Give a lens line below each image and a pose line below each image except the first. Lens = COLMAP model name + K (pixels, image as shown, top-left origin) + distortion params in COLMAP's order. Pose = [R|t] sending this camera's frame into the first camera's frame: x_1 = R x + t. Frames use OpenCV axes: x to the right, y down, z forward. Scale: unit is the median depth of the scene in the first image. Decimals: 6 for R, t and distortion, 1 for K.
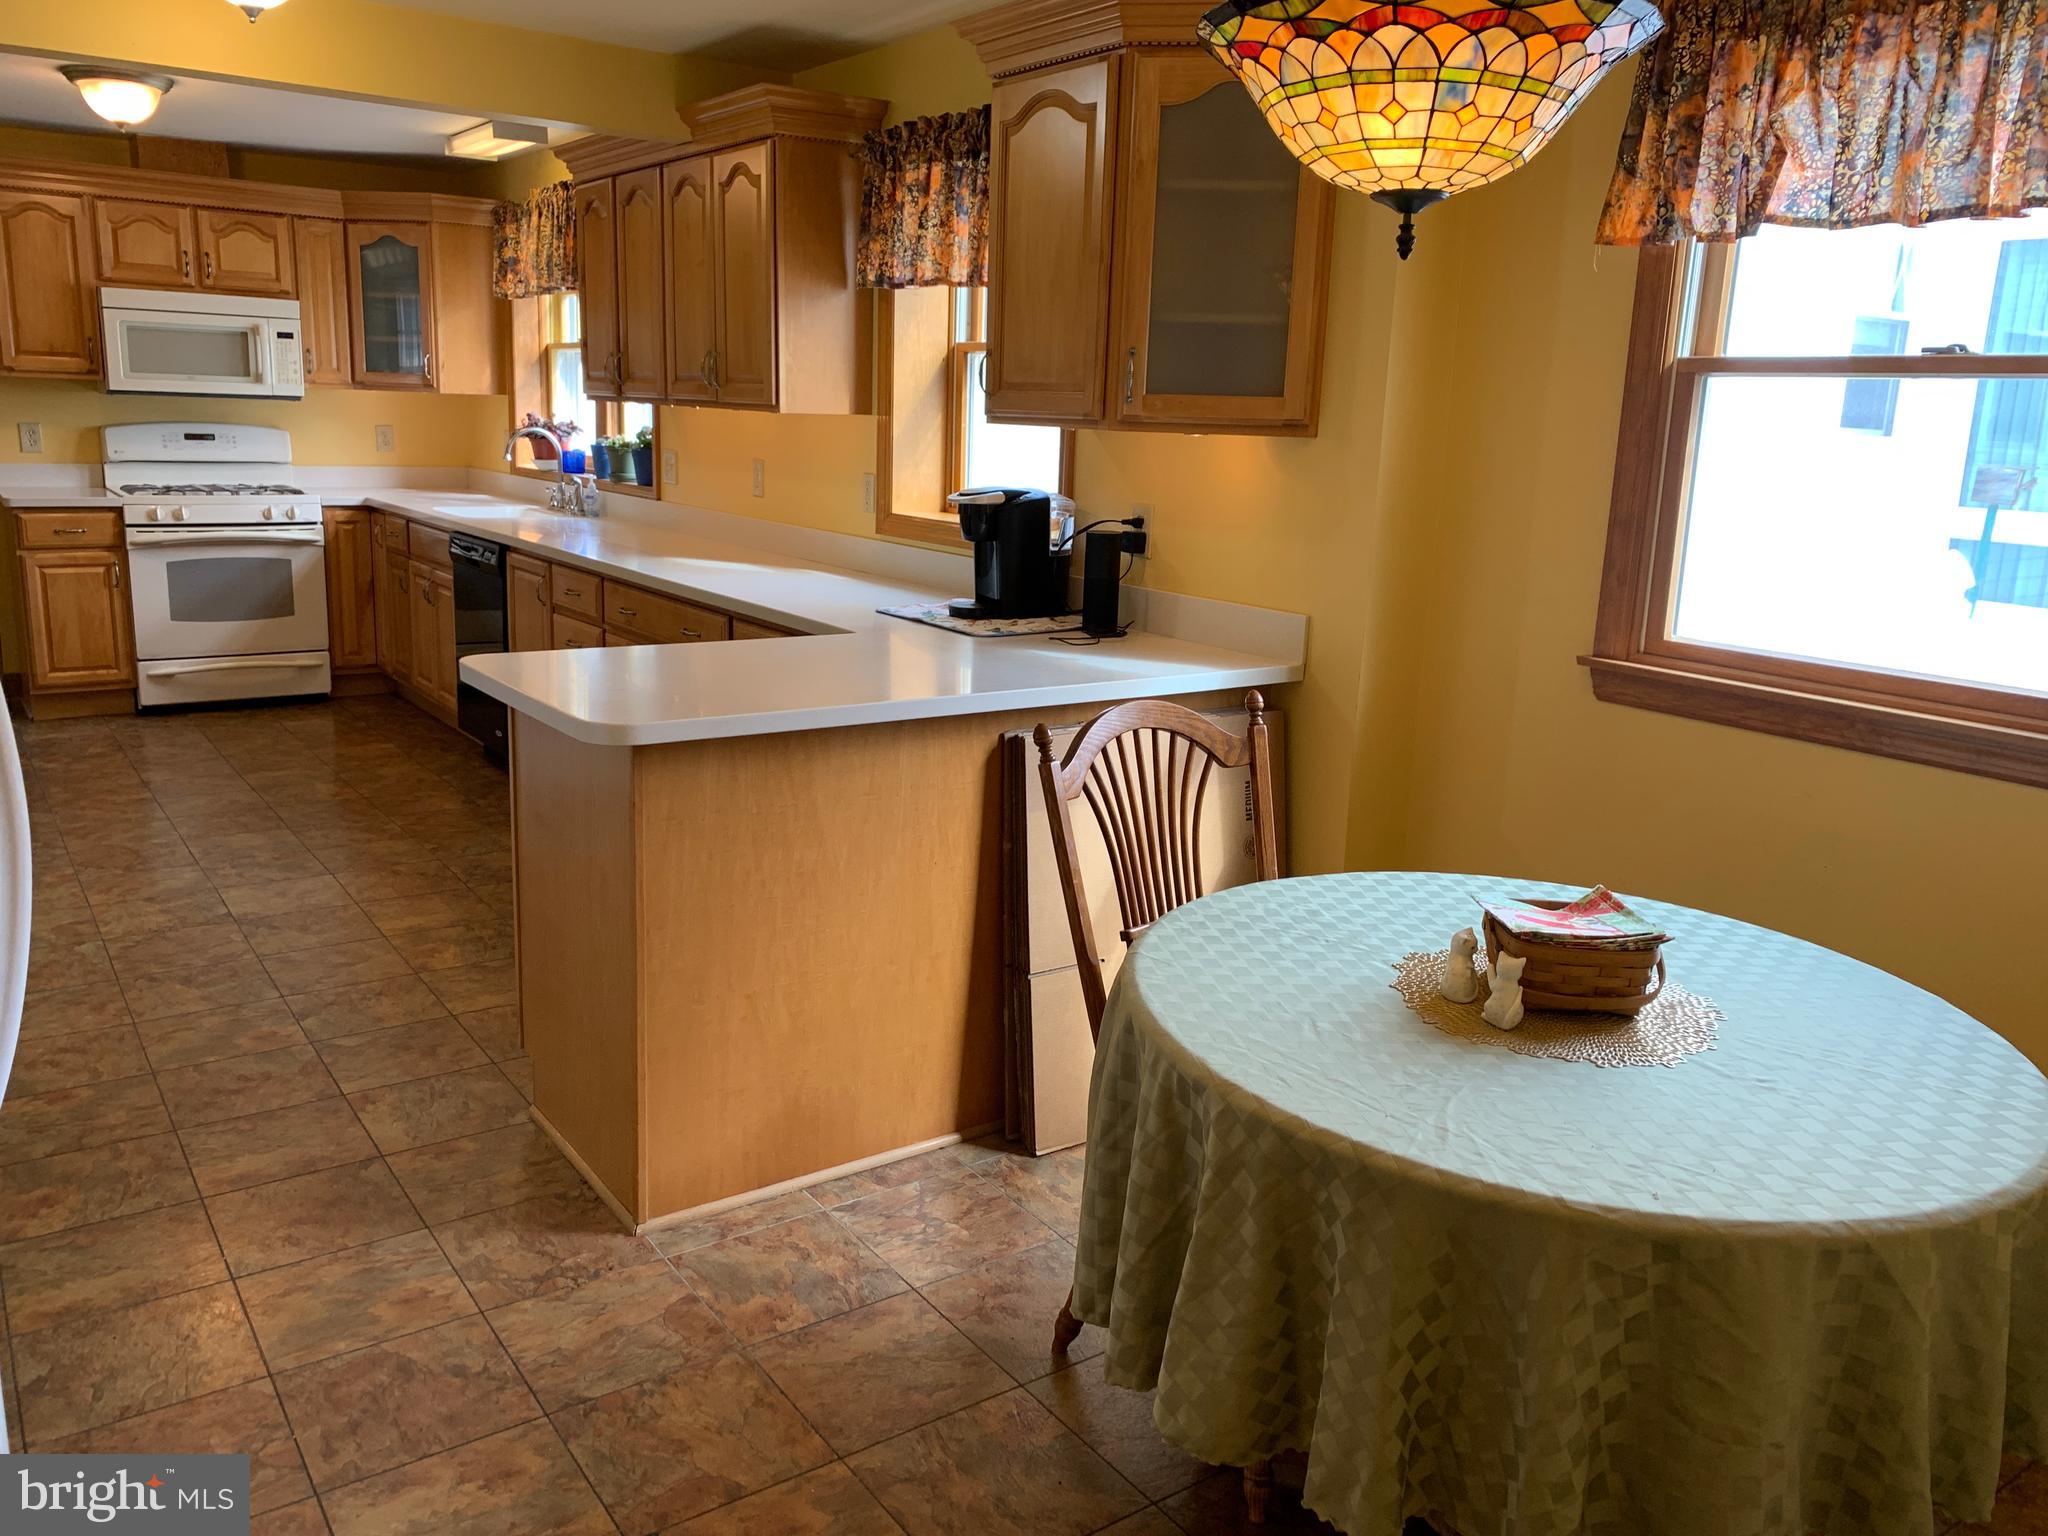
lens RADIAL K [[1558.9, 0, 1002.8], [0, 1558.9, 759.8], [0, 0, 1]] dist [0.041226, -0.057296]
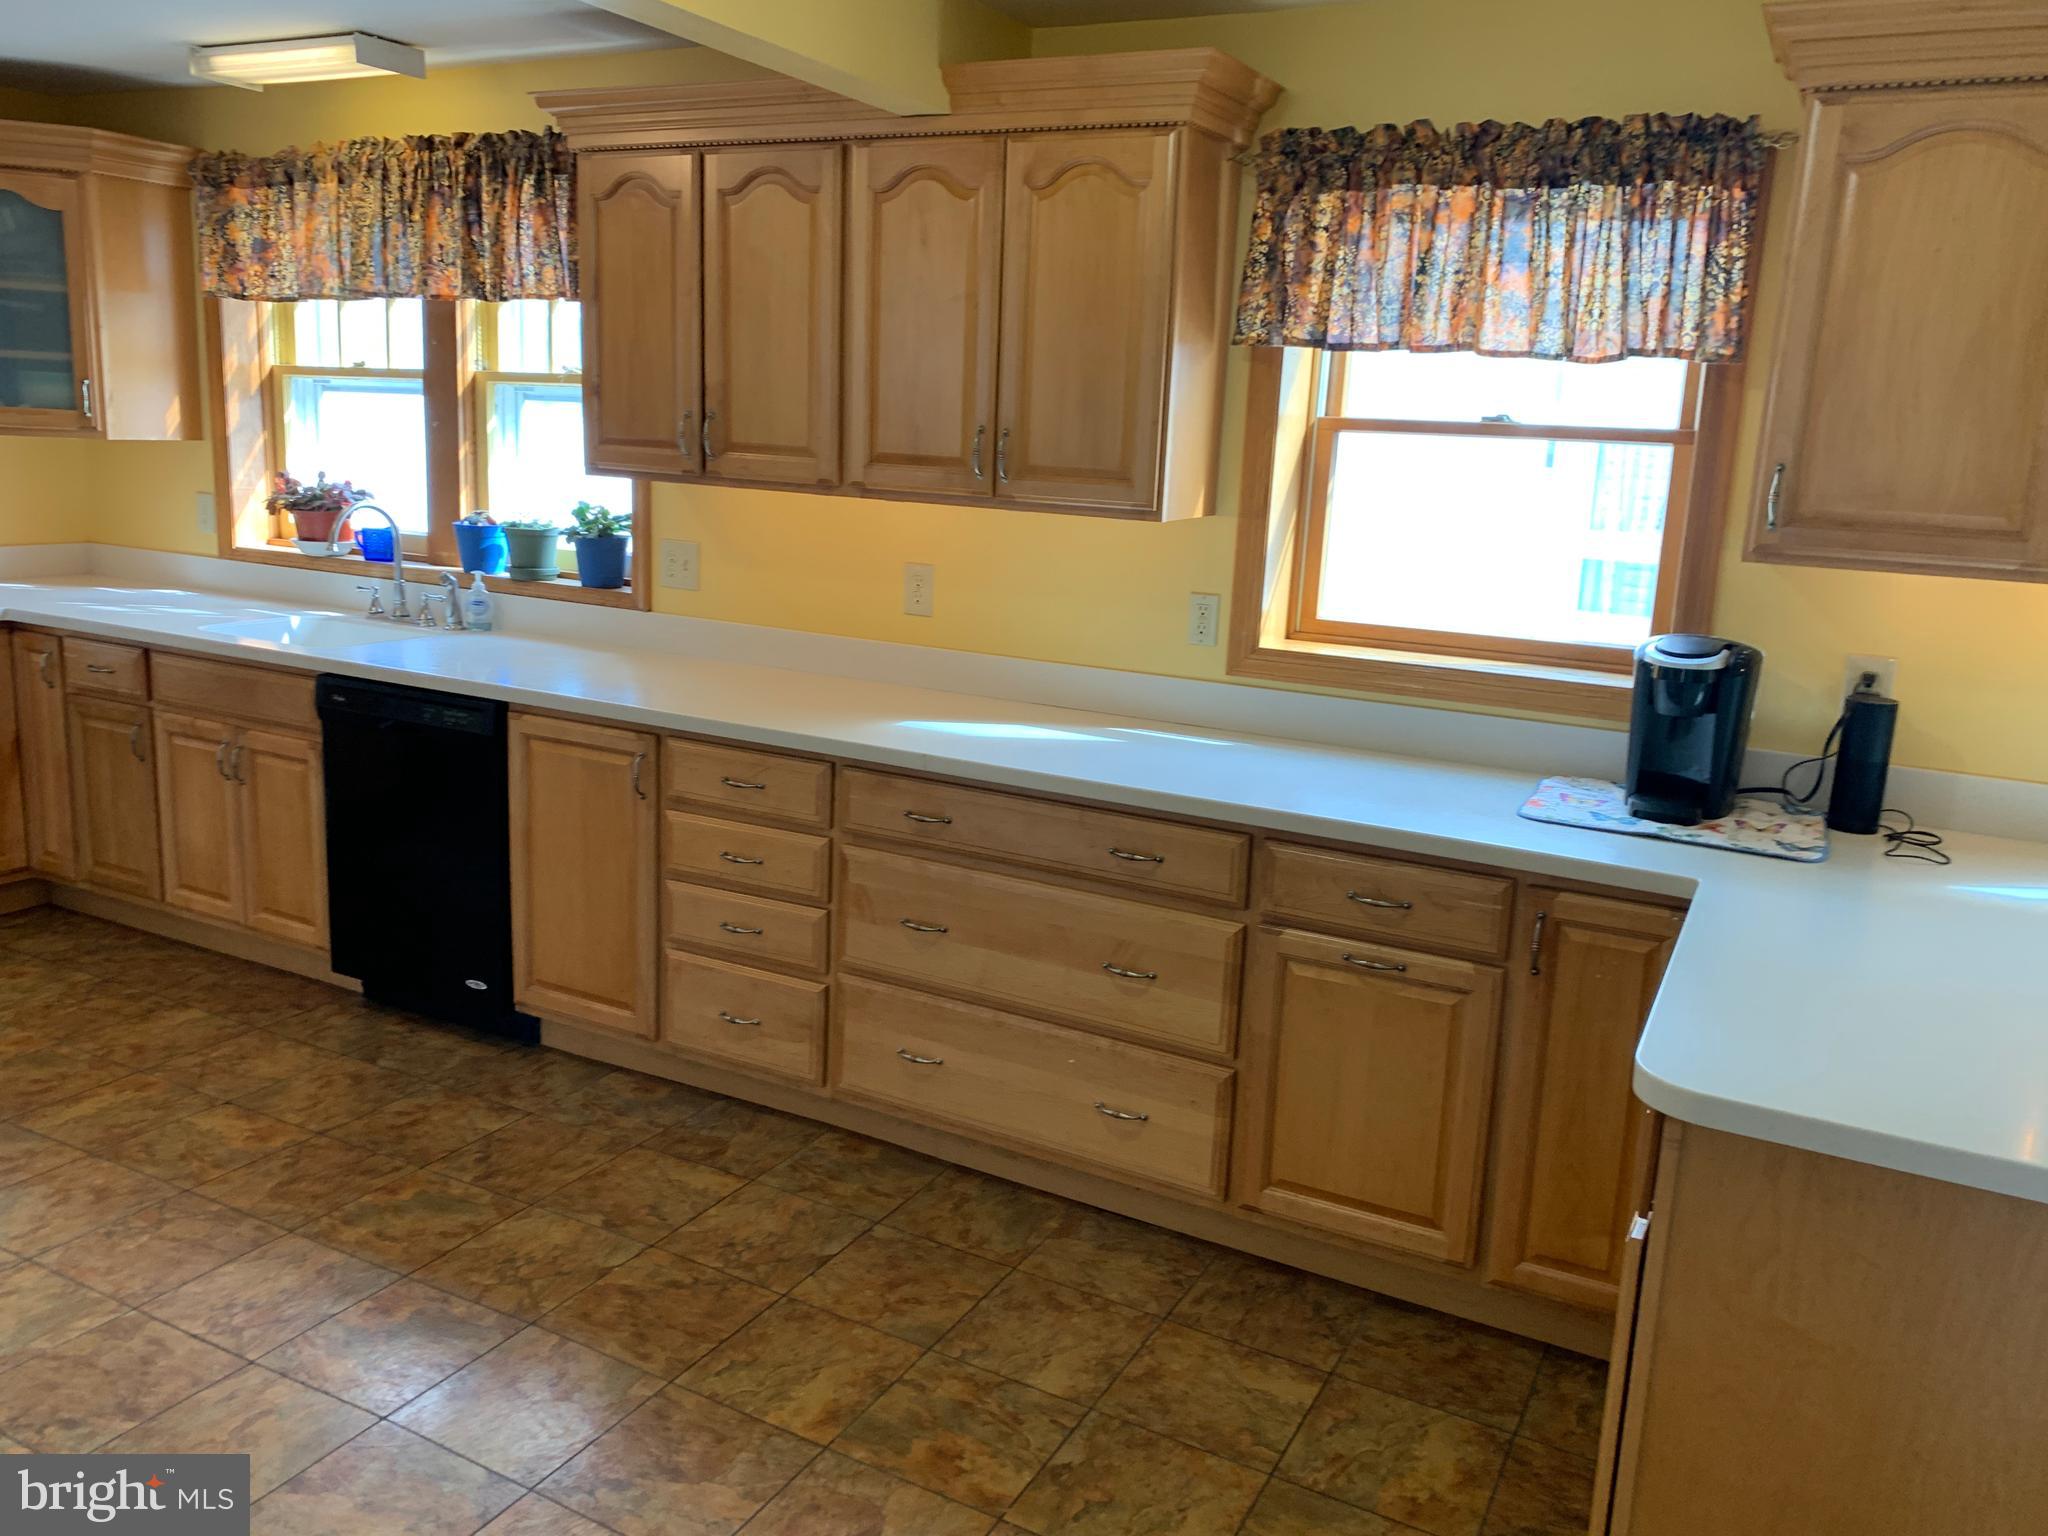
lens RADIAL K [[1558.9, 0, 1025.8], [0, 1558.9, 764.3], [0, 0, 1]] dist [0.041226, -0.057296]
pose [[0.887738, -0.090483, 0.451369, -0.447687], [0.086028, 0.995828, 0.030430, -0.119798], [-0.452240, 0.011817, 0.891818, 0.347166]]
